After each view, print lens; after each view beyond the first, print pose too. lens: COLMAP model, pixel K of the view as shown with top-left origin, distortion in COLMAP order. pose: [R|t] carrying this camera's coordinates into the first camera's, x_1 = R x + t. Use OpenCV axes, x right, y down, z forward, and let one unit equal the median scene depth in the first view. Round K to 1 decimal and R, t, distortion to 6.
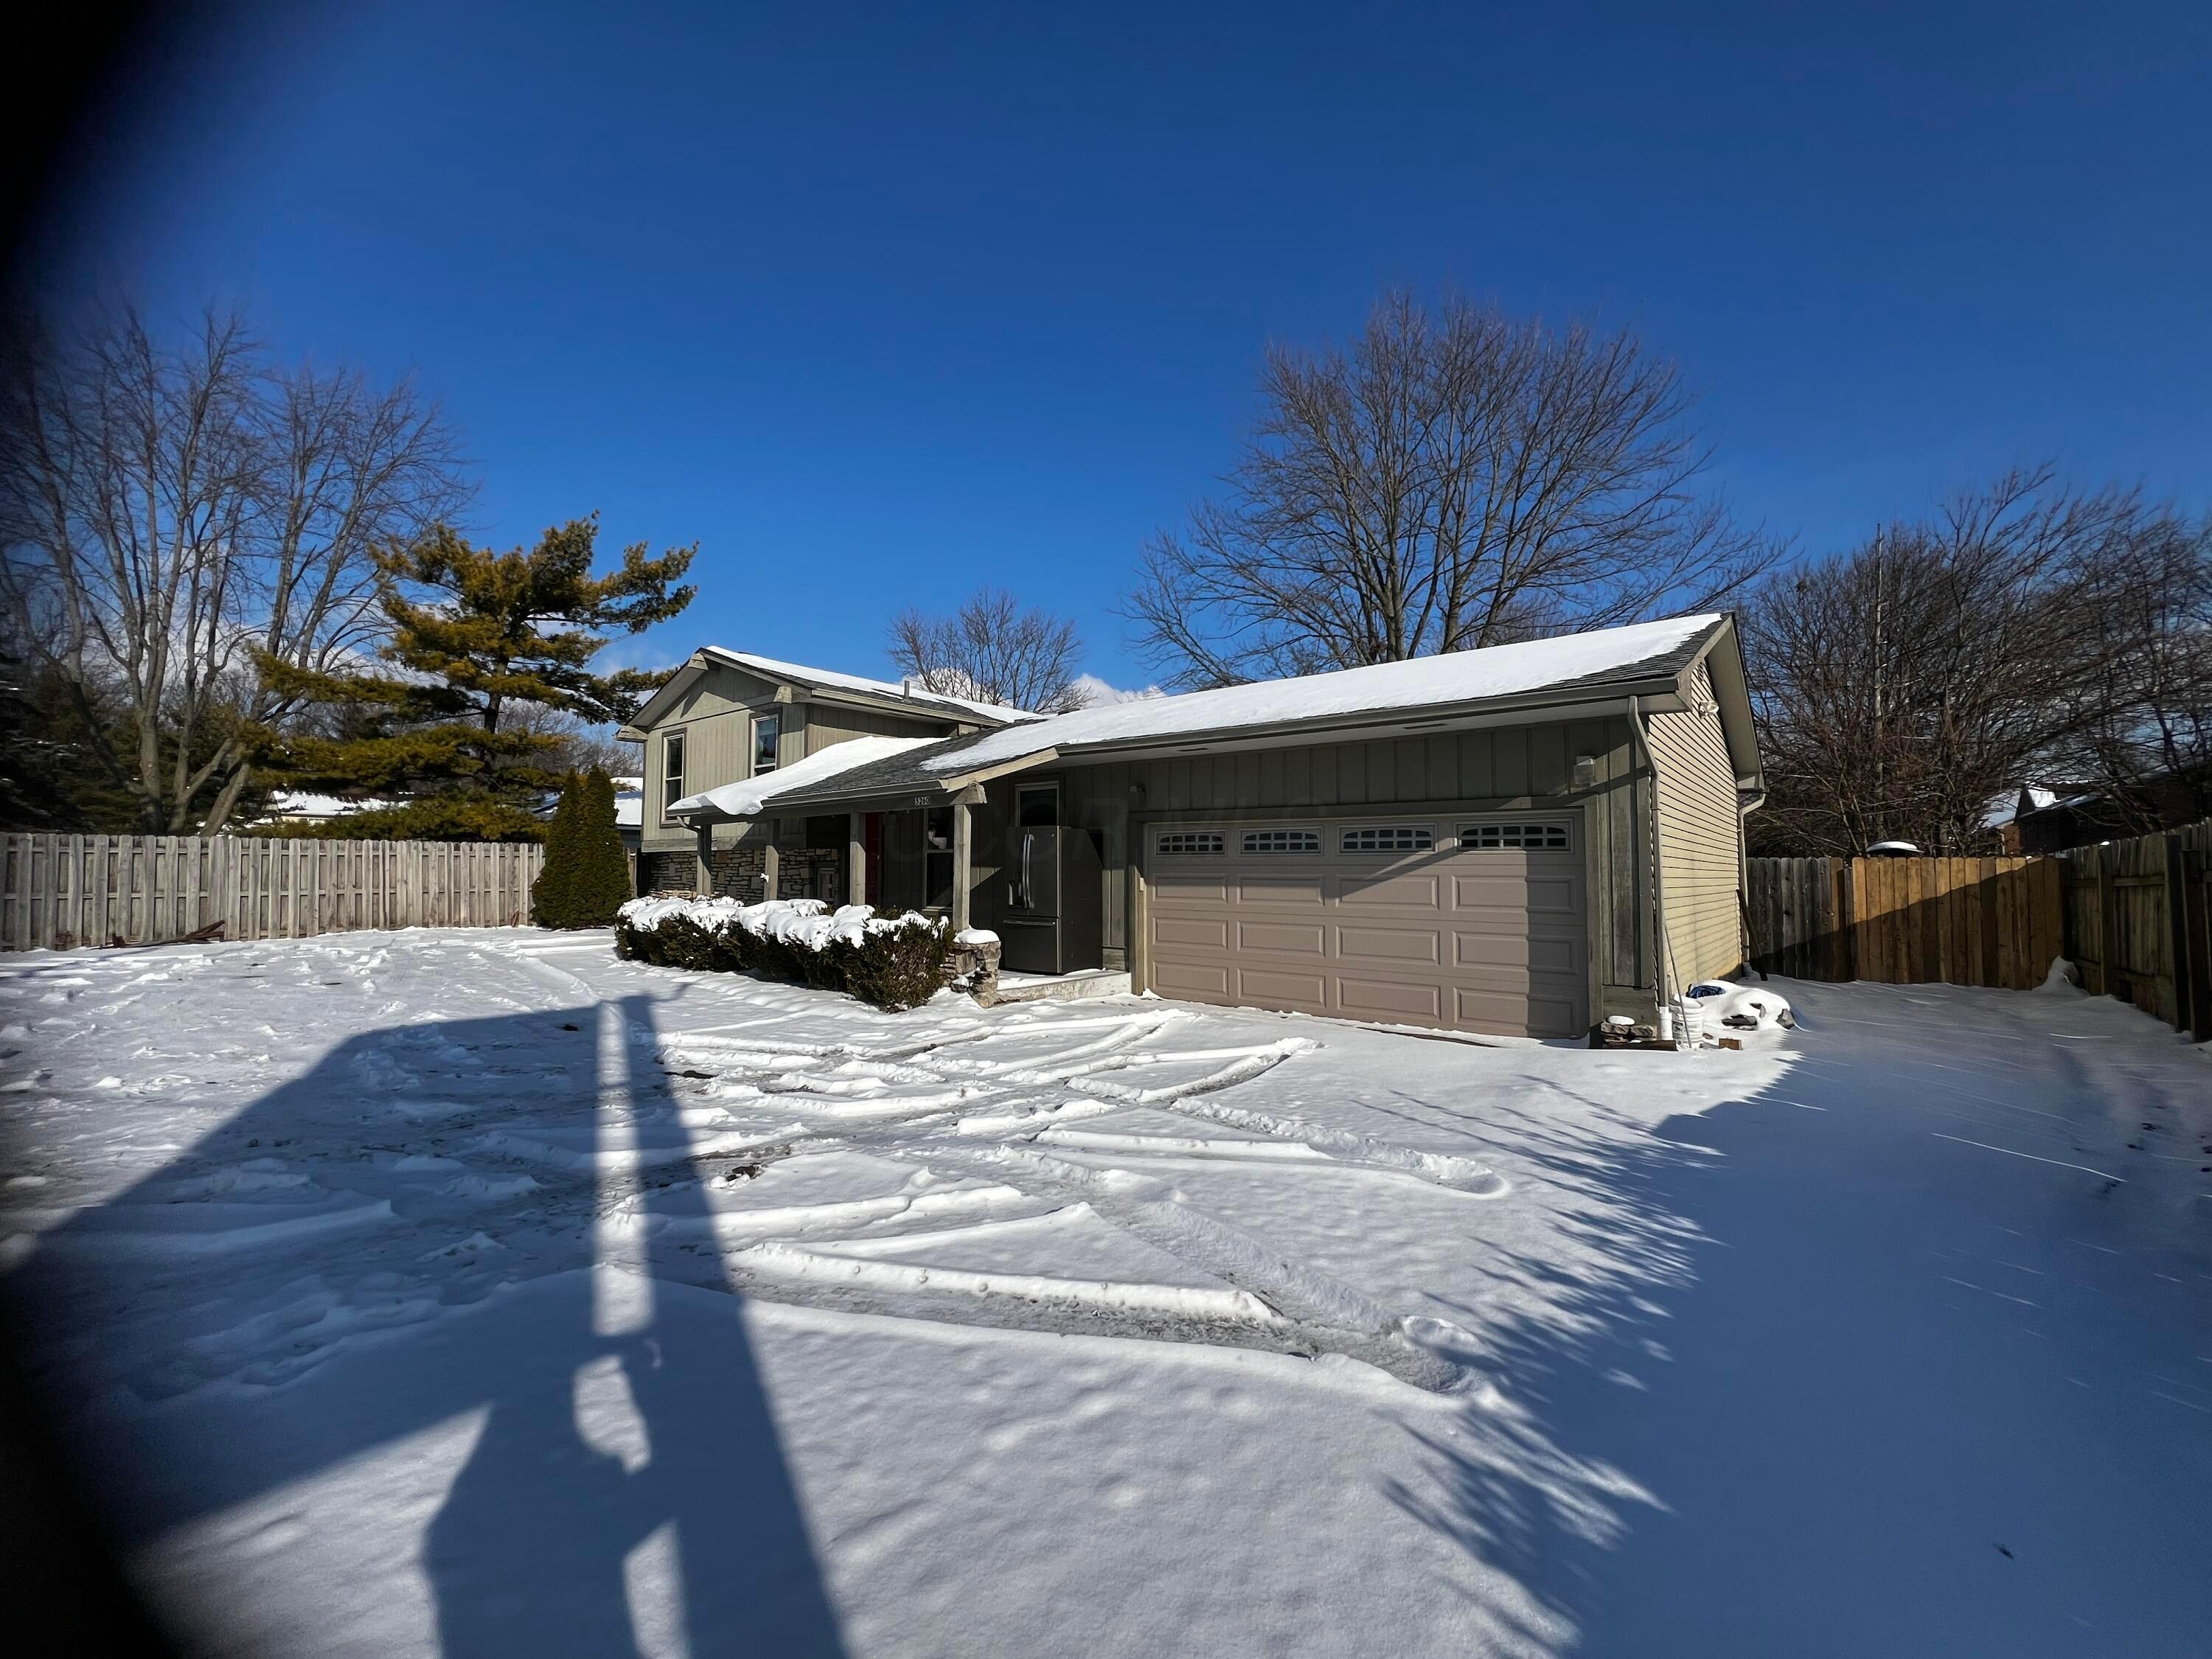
lens RADIAL K [[880.4, 0, 1100.9], [0, 880.4, 836.2], [0, 0, 1]] dist [0.002624, -0.000292]
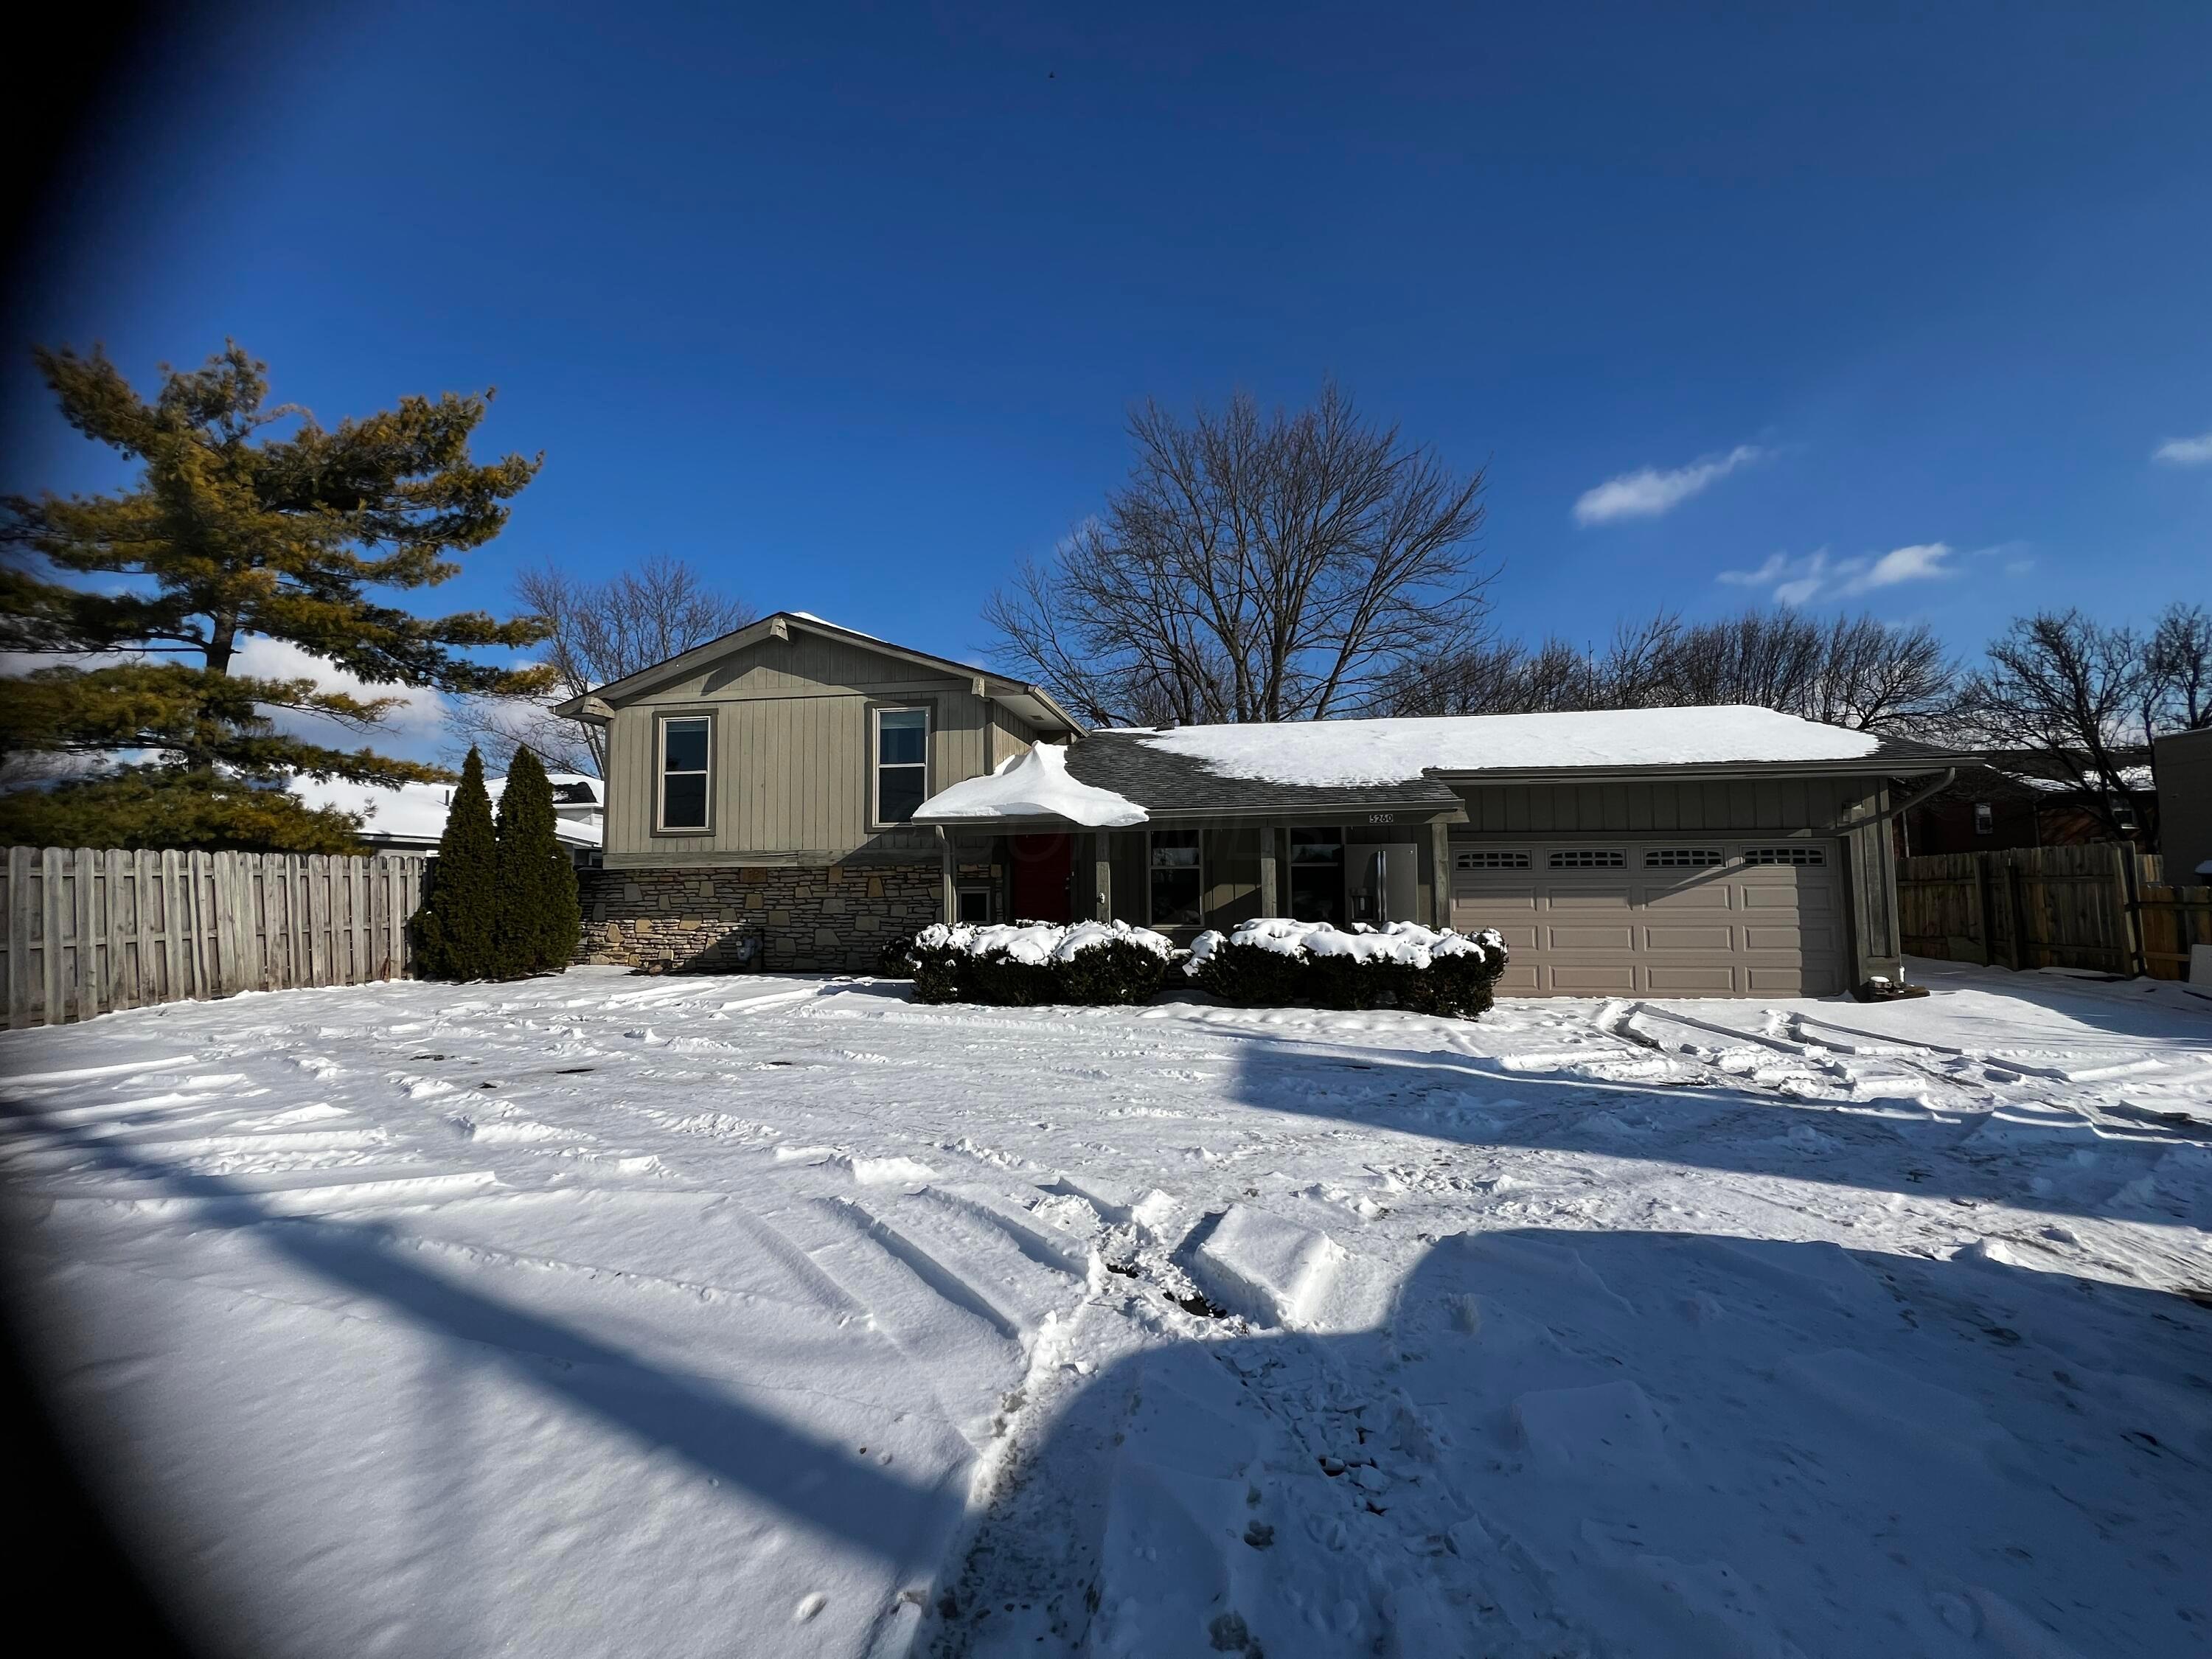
lens RADIAL K [[880.4, 0, 1100.9], [0, 880.4, 836.2], [0, 0, 1]] dist [0.002624, -0.000292]
pose [[0.863733, 0.014820, 0.503732, -0.974823], [-0.007358, 0.999832, -0.016800, -0.000216], [-0.503896, 0.010804, 0.863697, 0.272908]]
